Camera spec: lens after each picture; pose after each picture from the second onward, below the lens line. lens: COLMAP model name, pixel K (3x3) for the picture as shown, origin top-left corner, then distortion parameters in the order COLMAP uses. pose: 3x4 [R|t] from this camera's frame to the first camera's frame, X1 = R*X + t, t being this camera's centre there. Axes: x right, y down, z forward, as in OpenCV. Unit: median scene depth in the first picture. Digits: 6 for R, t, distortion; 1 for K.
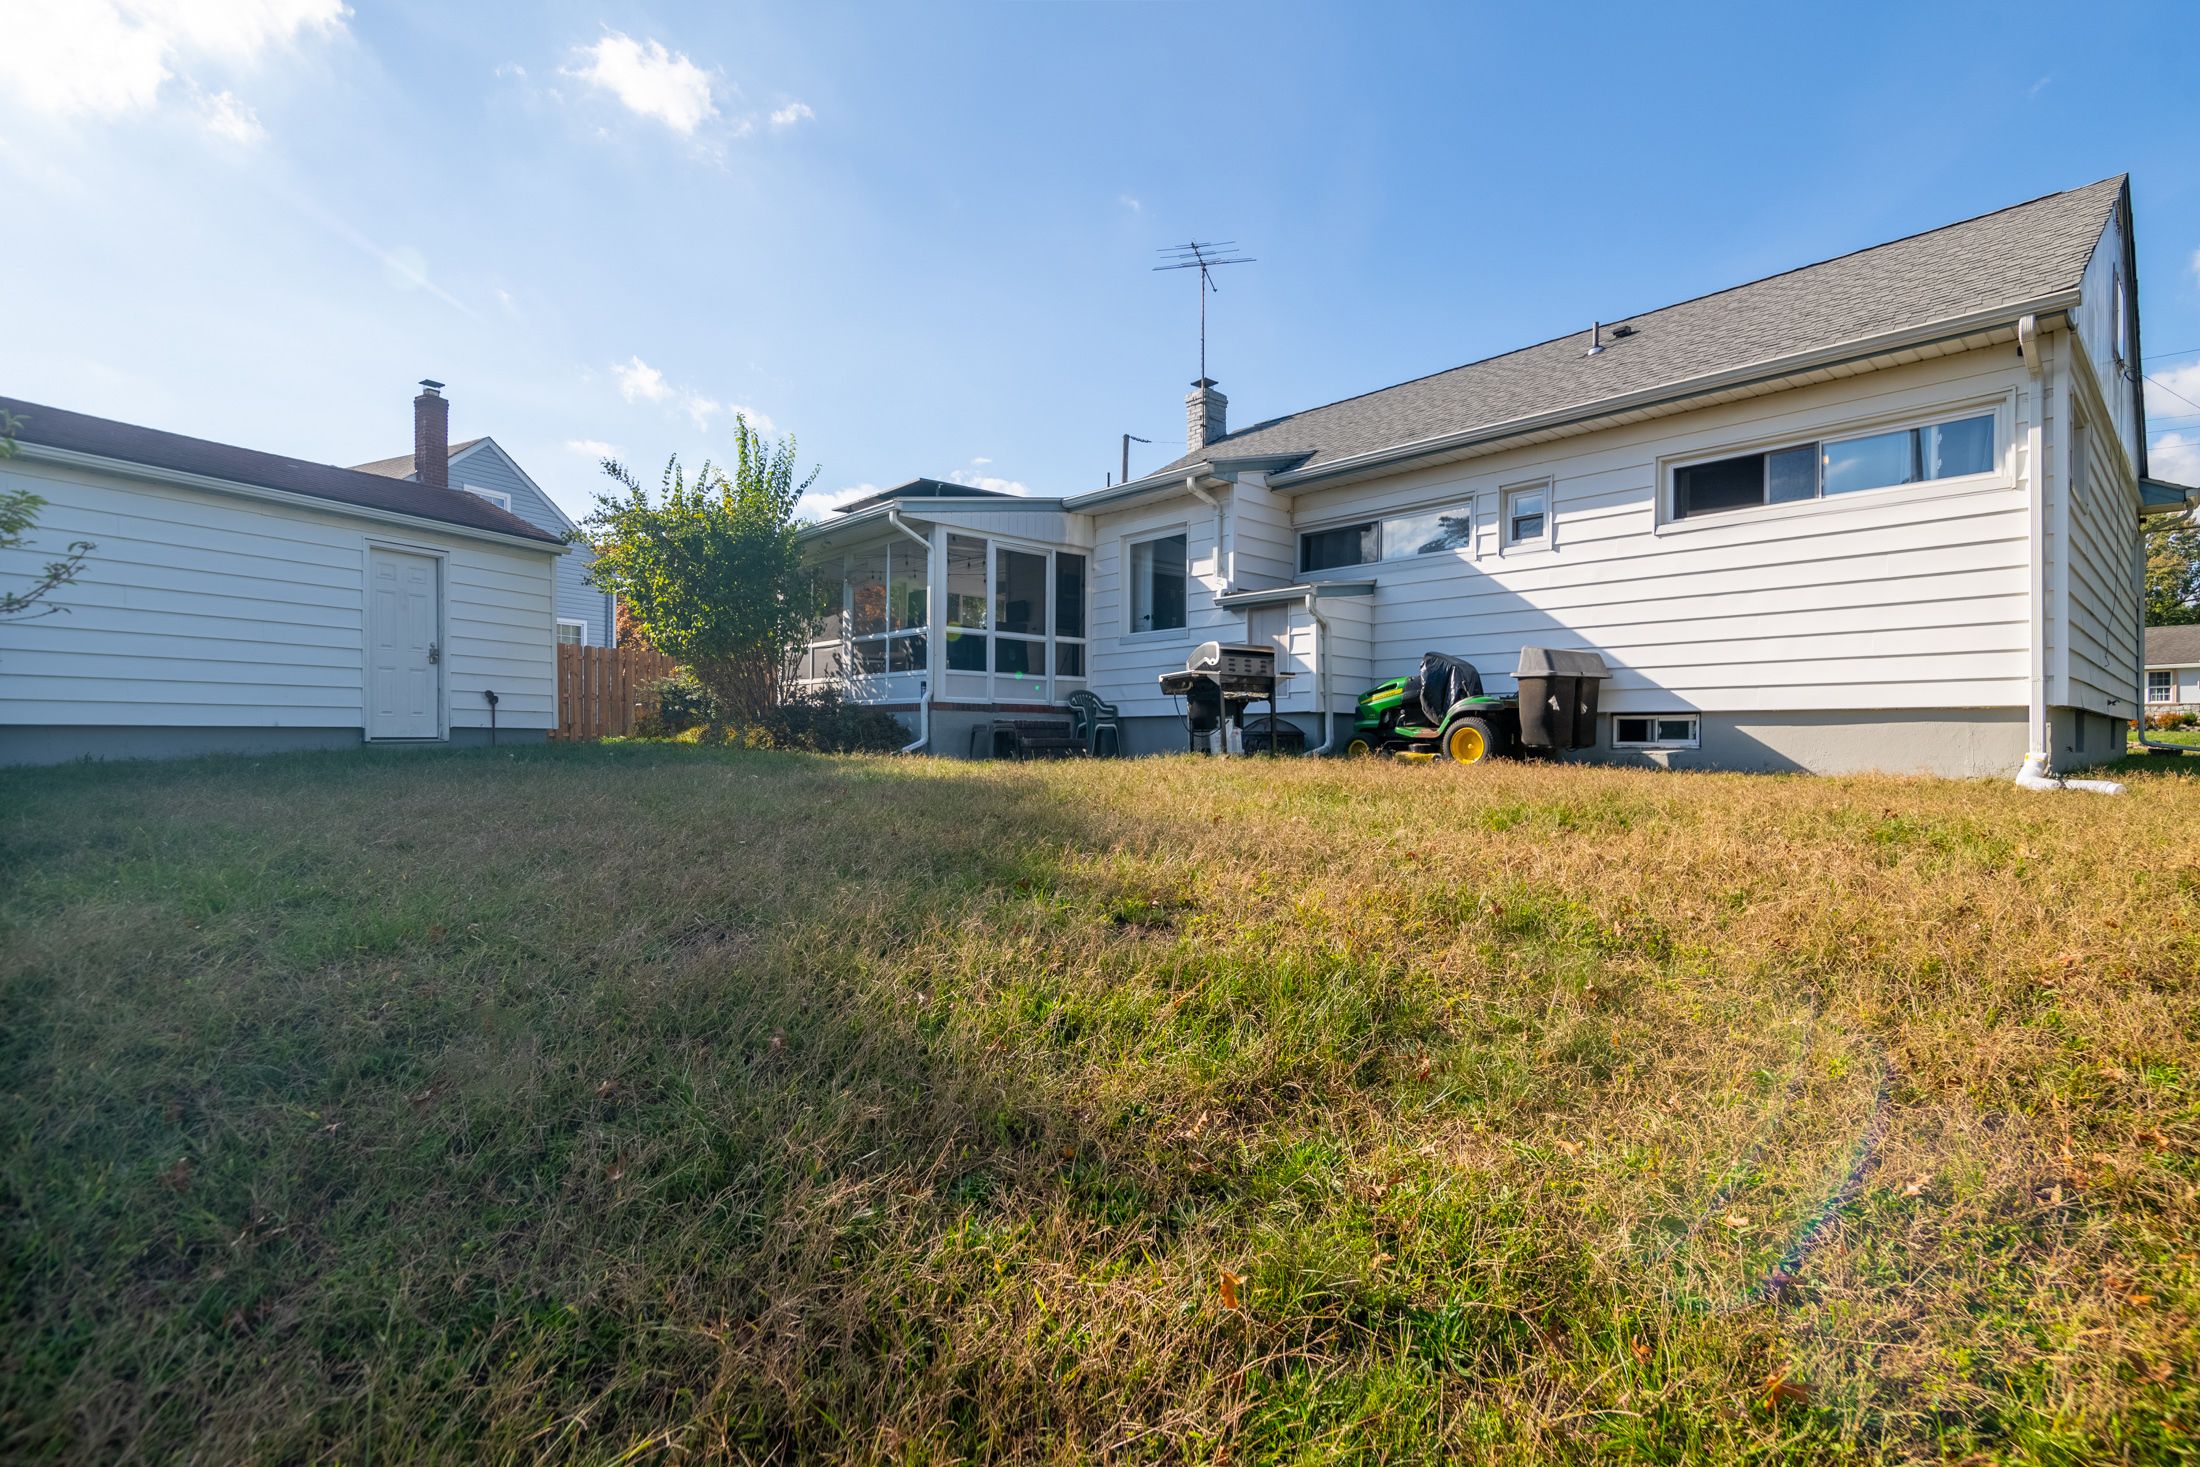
lens RADIAL K [[1012.4, 0, 1116.7], [0, 1012.4, 728.5], [0, 0, 1]] dist [-0.001800, -0.000560]
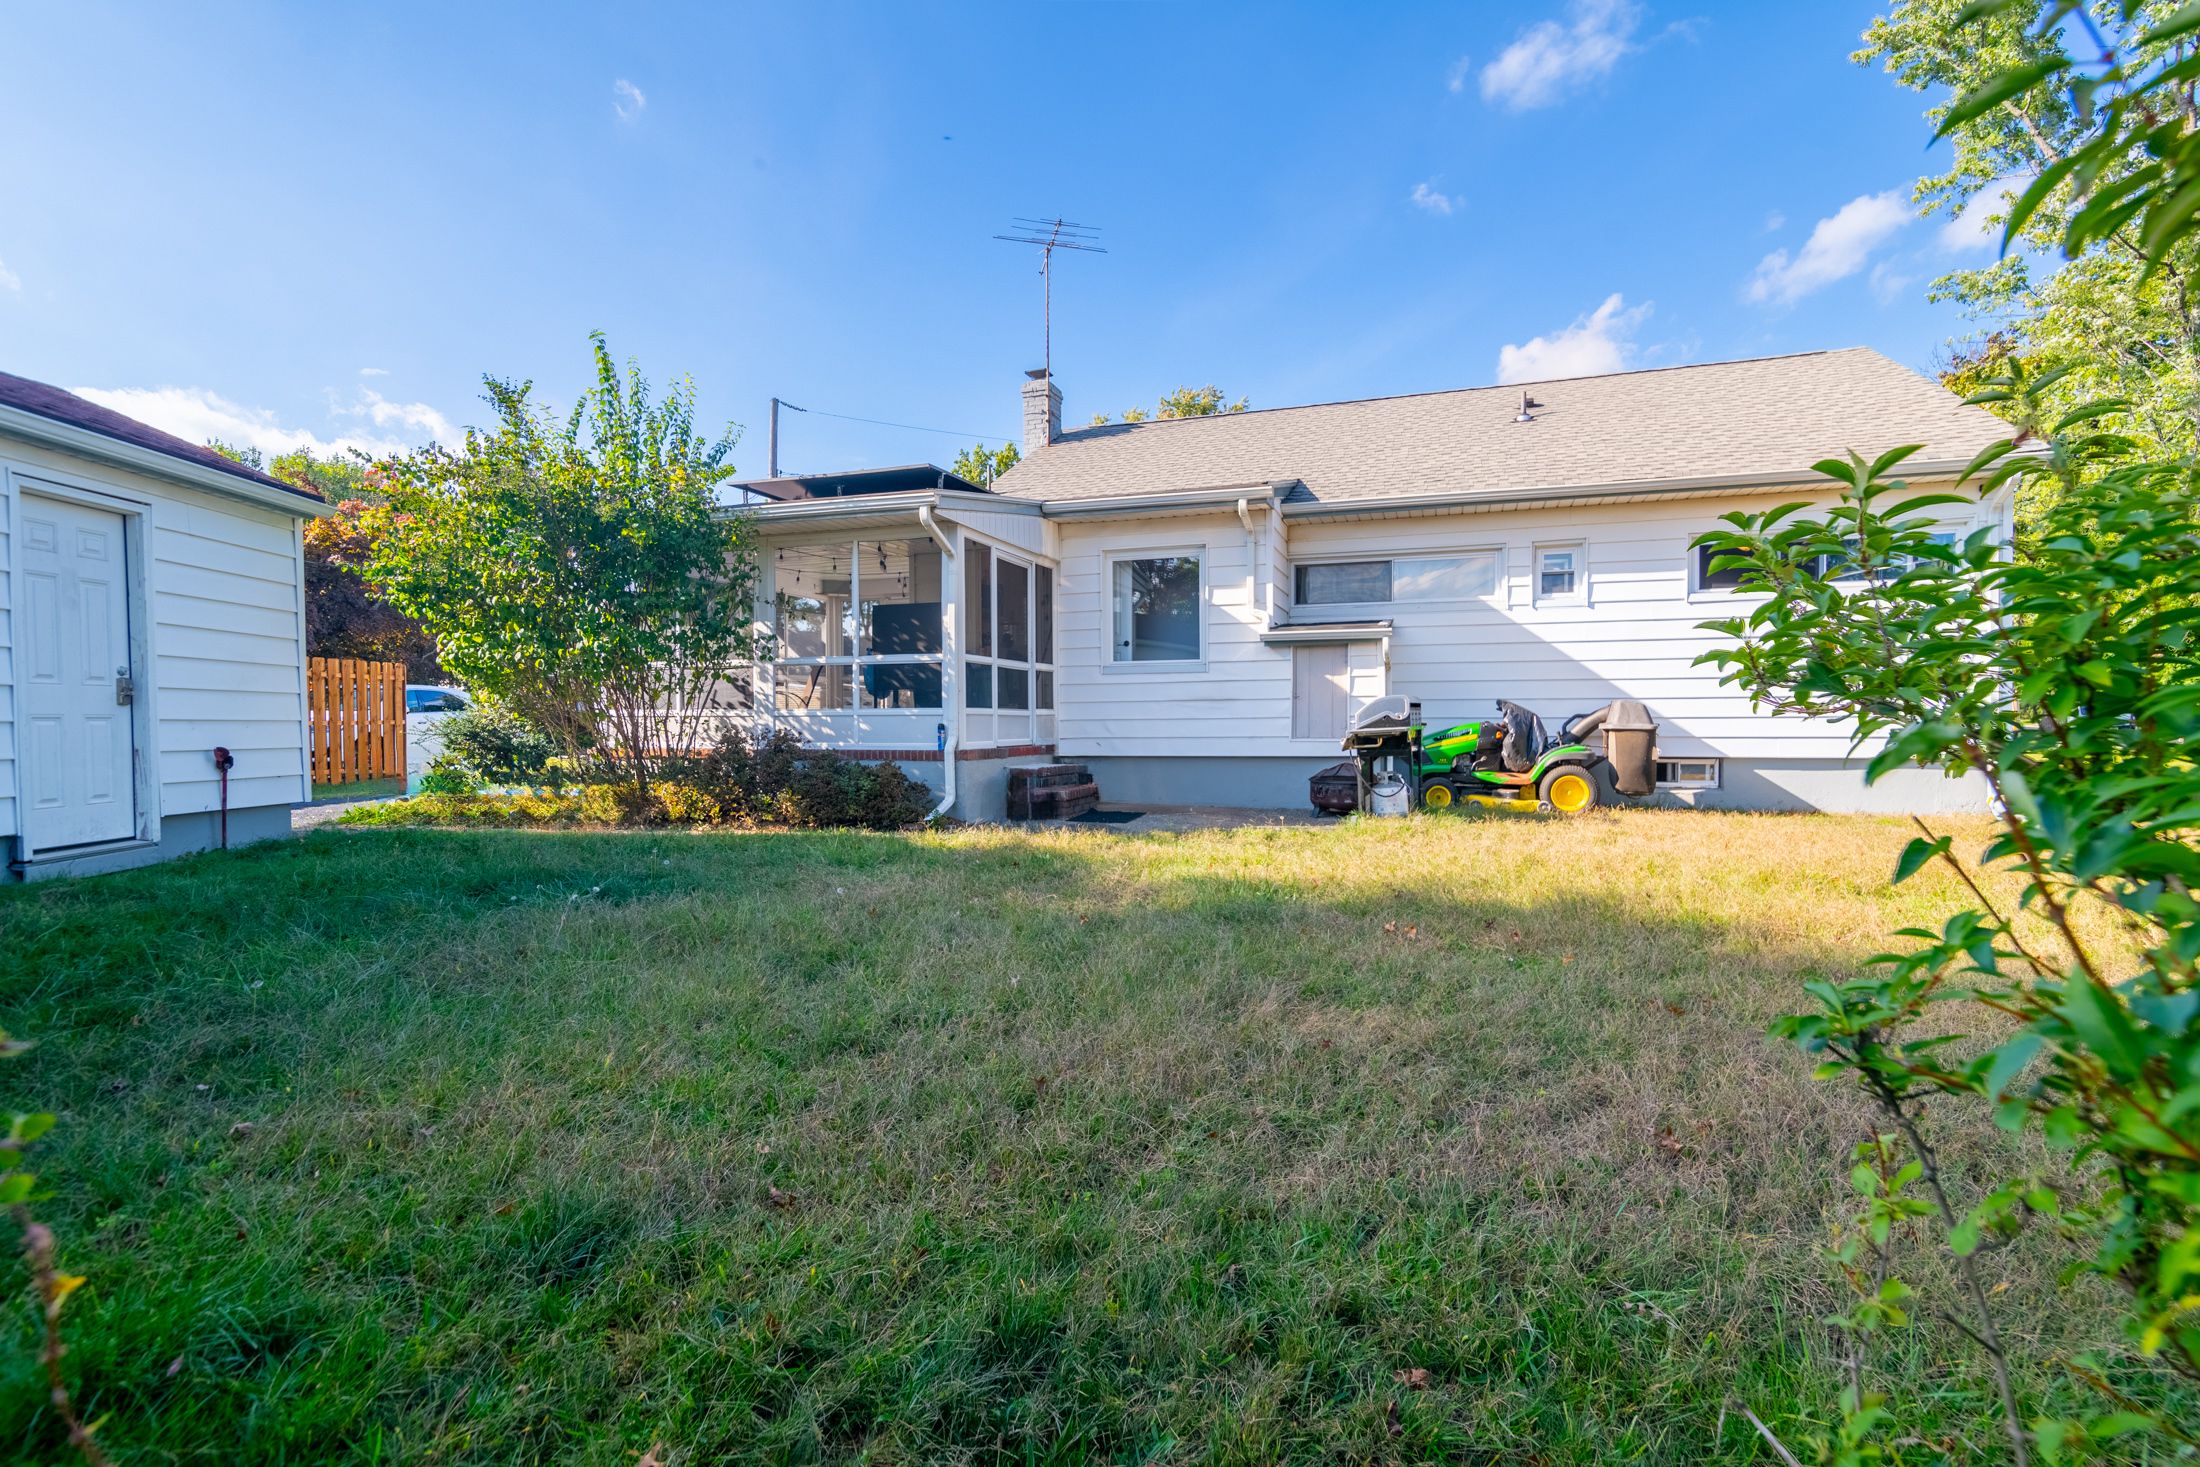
lens RADIAL K [[1012.4, 0, 1116.7], [0, 1012.4, 728.5], [0, 0, 1]] dist [-0.001800, -0.000560]
pose [[0.874013, -0.014027, 0.485700, -0.466485], [0.005124, 0.999794, 0.019654, -0.058922], [-0.485876, -0.014689, 0.873904, 0.249009]]
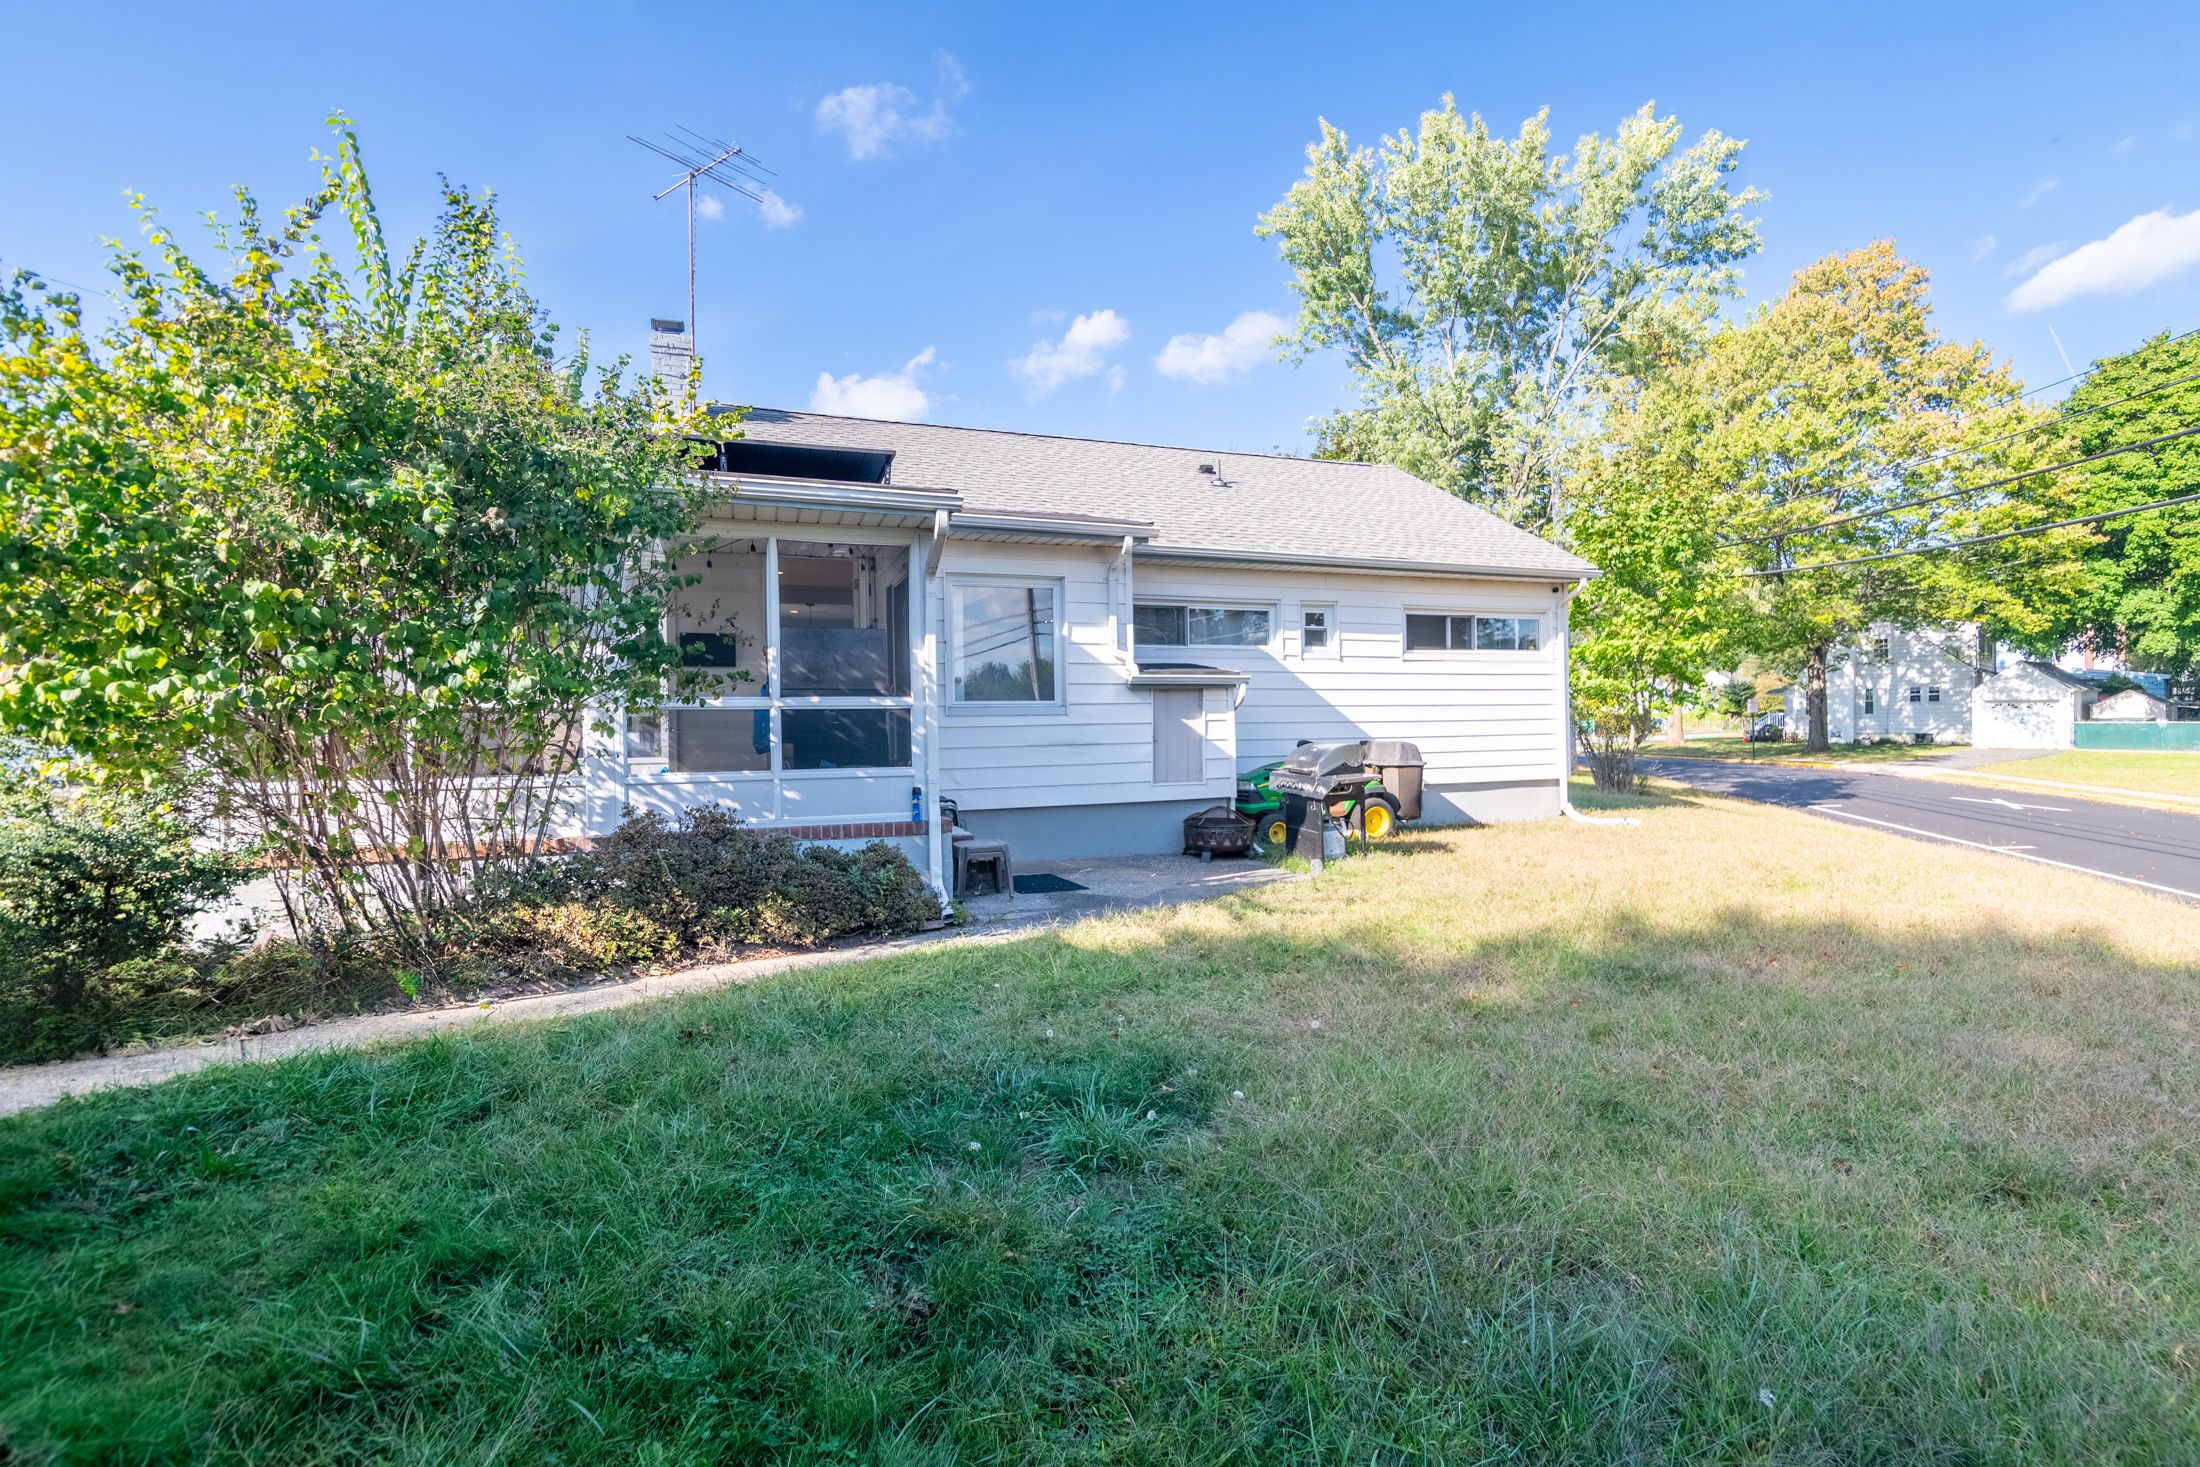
lens RADIAL K [[1012.4, 0, 1116.7], [0, 1012.4, 728.5], [0, 0, 1]] dist [-0.001800, -0.000560]
pose [[0.370334, -0.012849, 0.928810, -0.735015], [0.007322, 0.999914, 0.010913, -0.090219], [-0.928870, 0.002759, 0.370396, 0.674401]]
